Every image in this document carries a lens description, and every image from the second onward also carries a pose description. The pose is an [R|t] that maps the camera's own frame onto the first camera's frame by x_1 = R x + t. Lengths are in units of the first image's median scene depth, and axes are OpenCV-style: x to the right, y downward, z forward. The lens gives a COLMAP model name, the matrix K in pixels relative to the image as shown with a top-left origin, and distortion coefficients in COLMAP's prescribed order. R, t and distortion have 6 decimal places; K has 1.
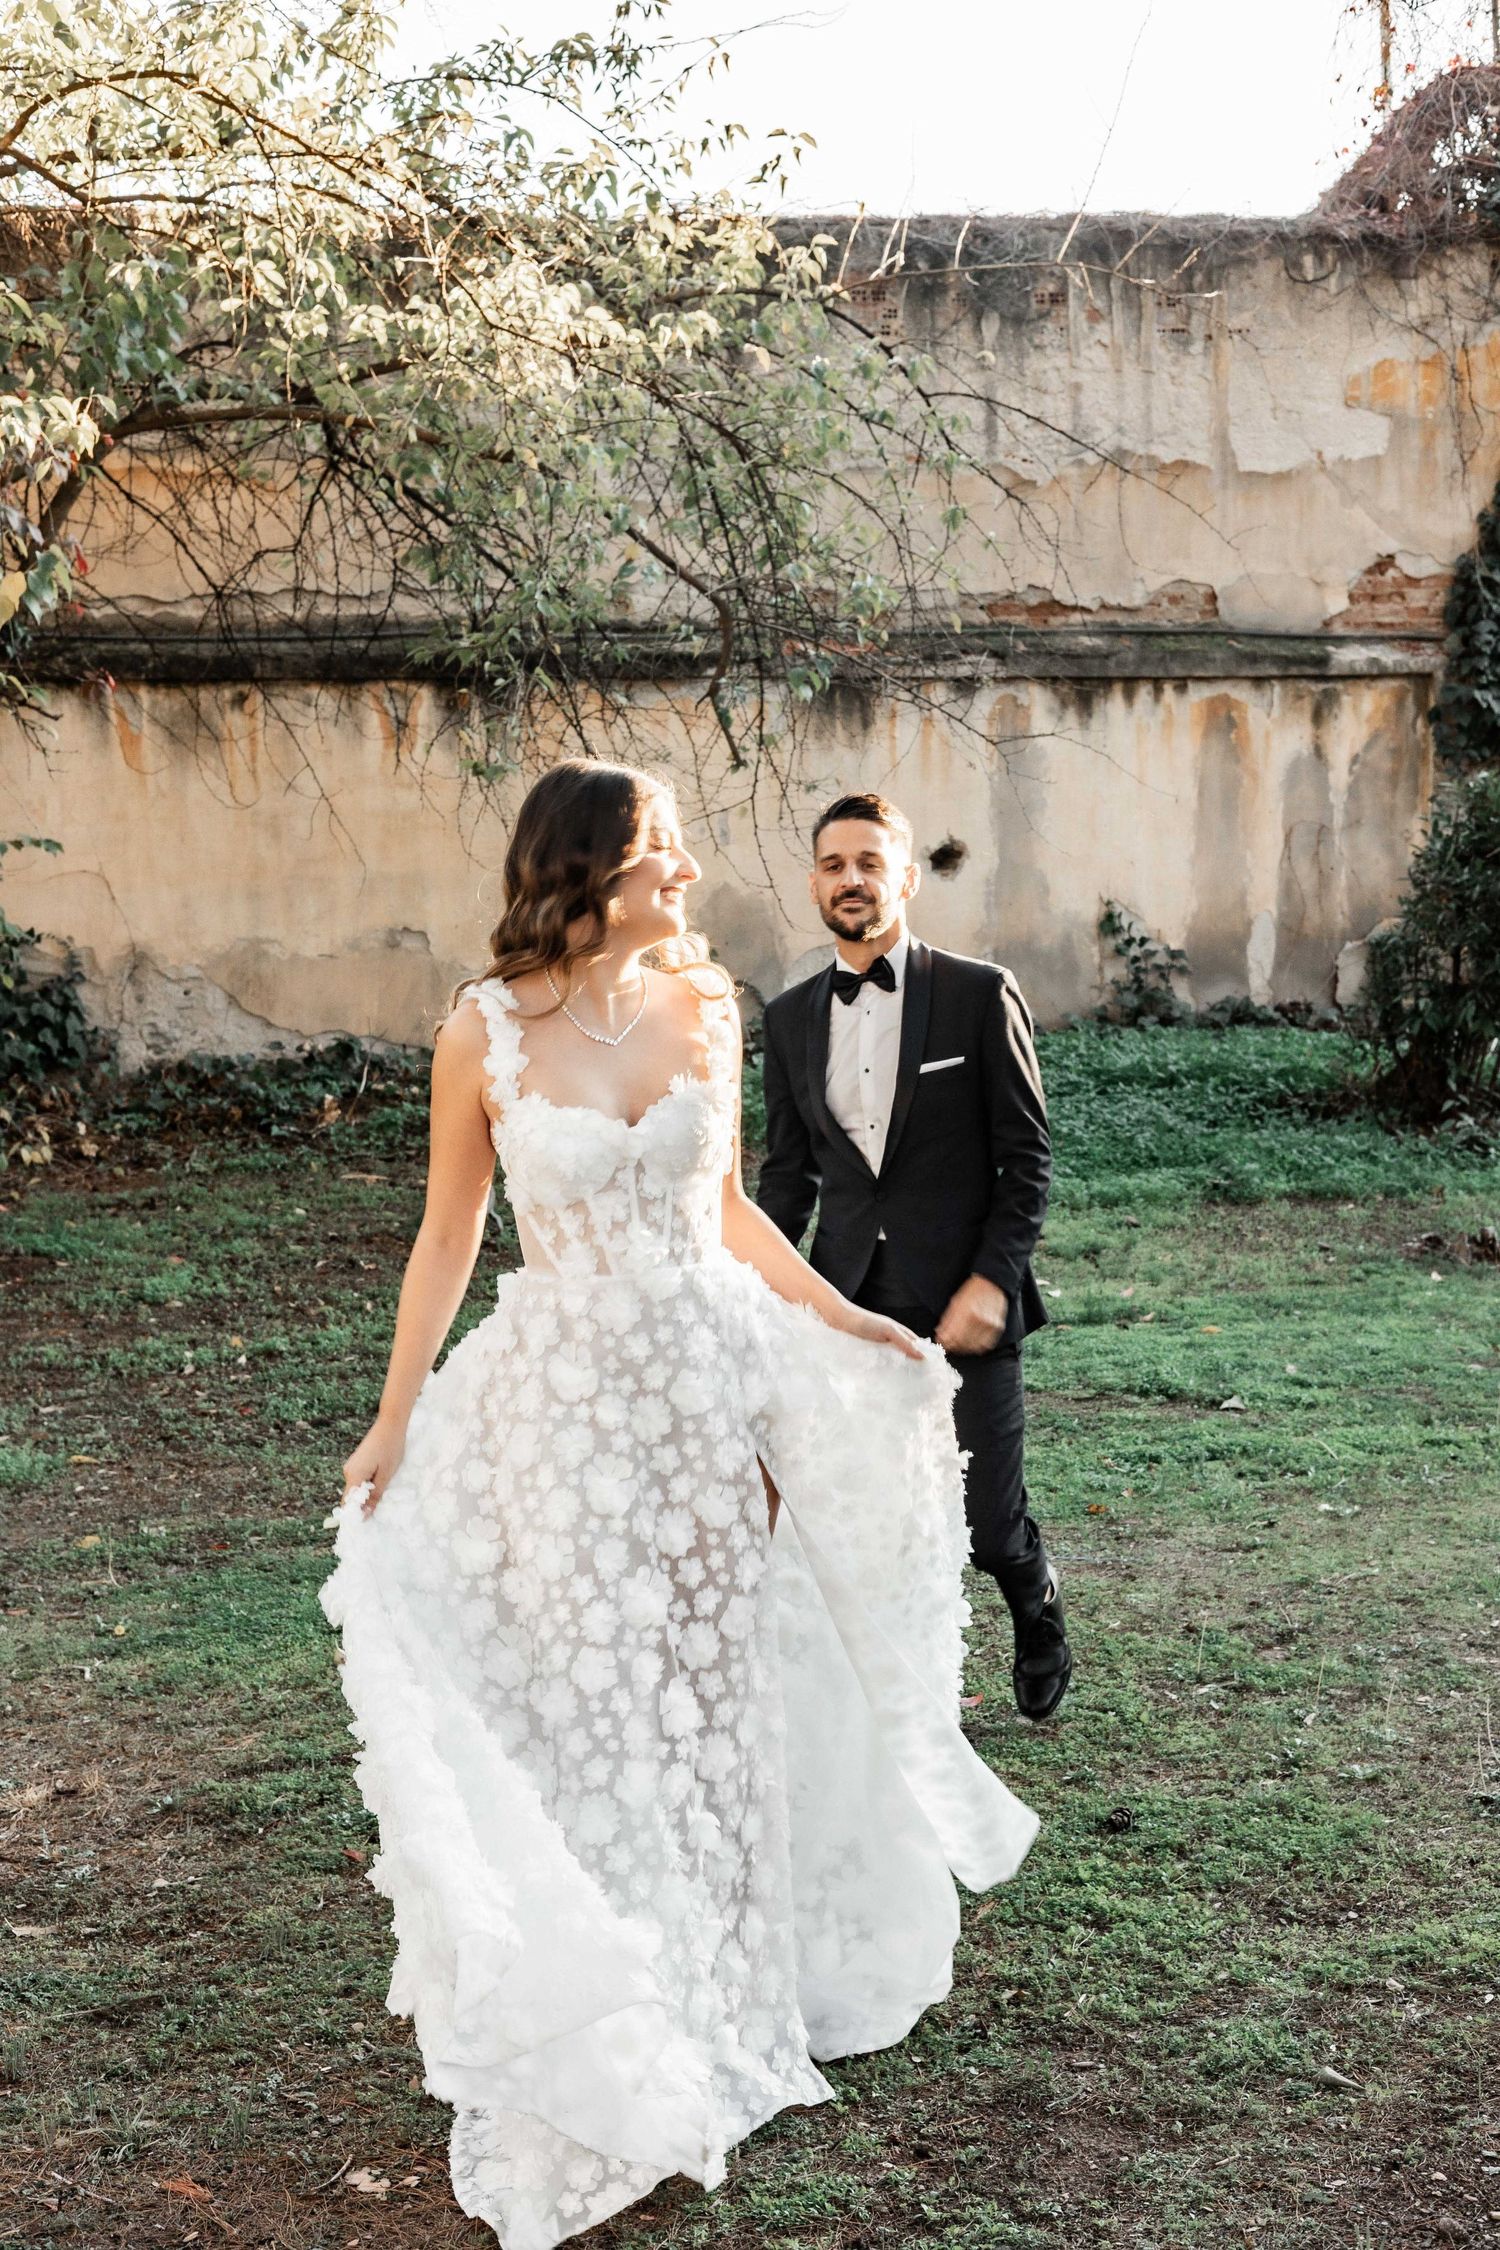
lens RADIAL K [[3113.3, 0, 750.0], [0, 3113.3, 1125.0], [0, 0, 1]] dist [0.010522, 0.030477]
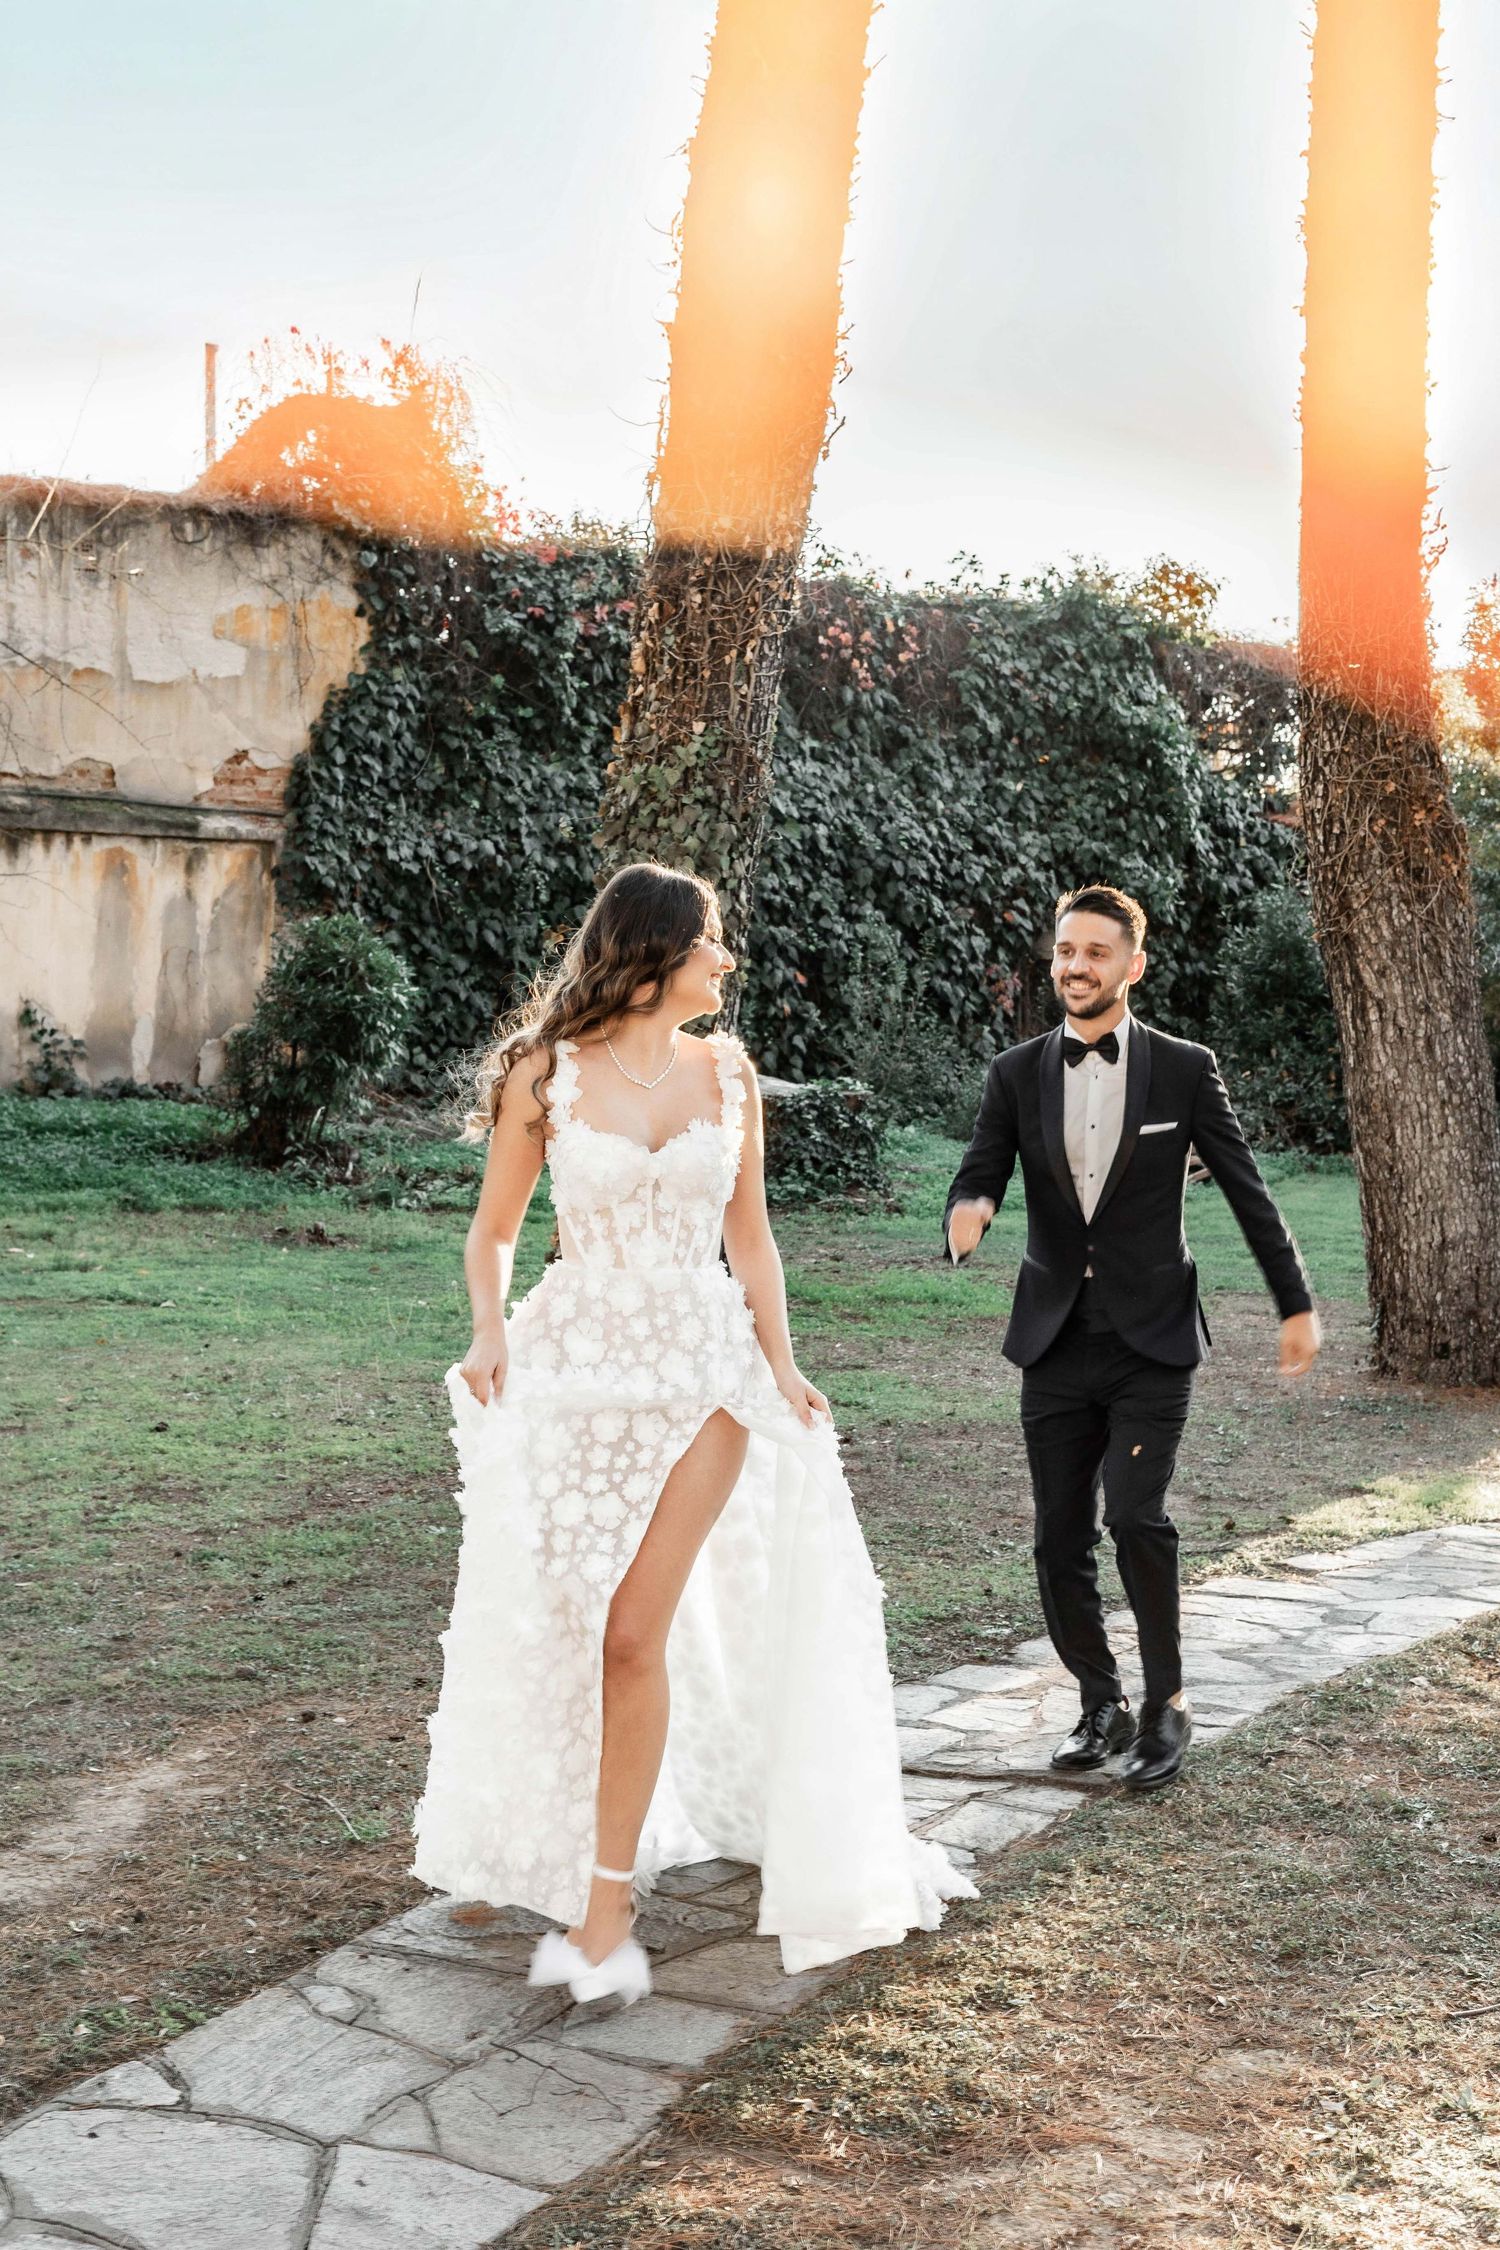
lens RADIAL K [[3113.3, 0, 750.0], [0, 3113.3, 1125.0], [0, 0, 1]] dist [0.010522, 0.030477]
pose [[0.927145, 0.028584, 0.373610, -0.088685], [-0.011934, 0.998833, -0.046804, 0.037137], [-0.374512, 0.038935, 0.926404, -0.312385]]
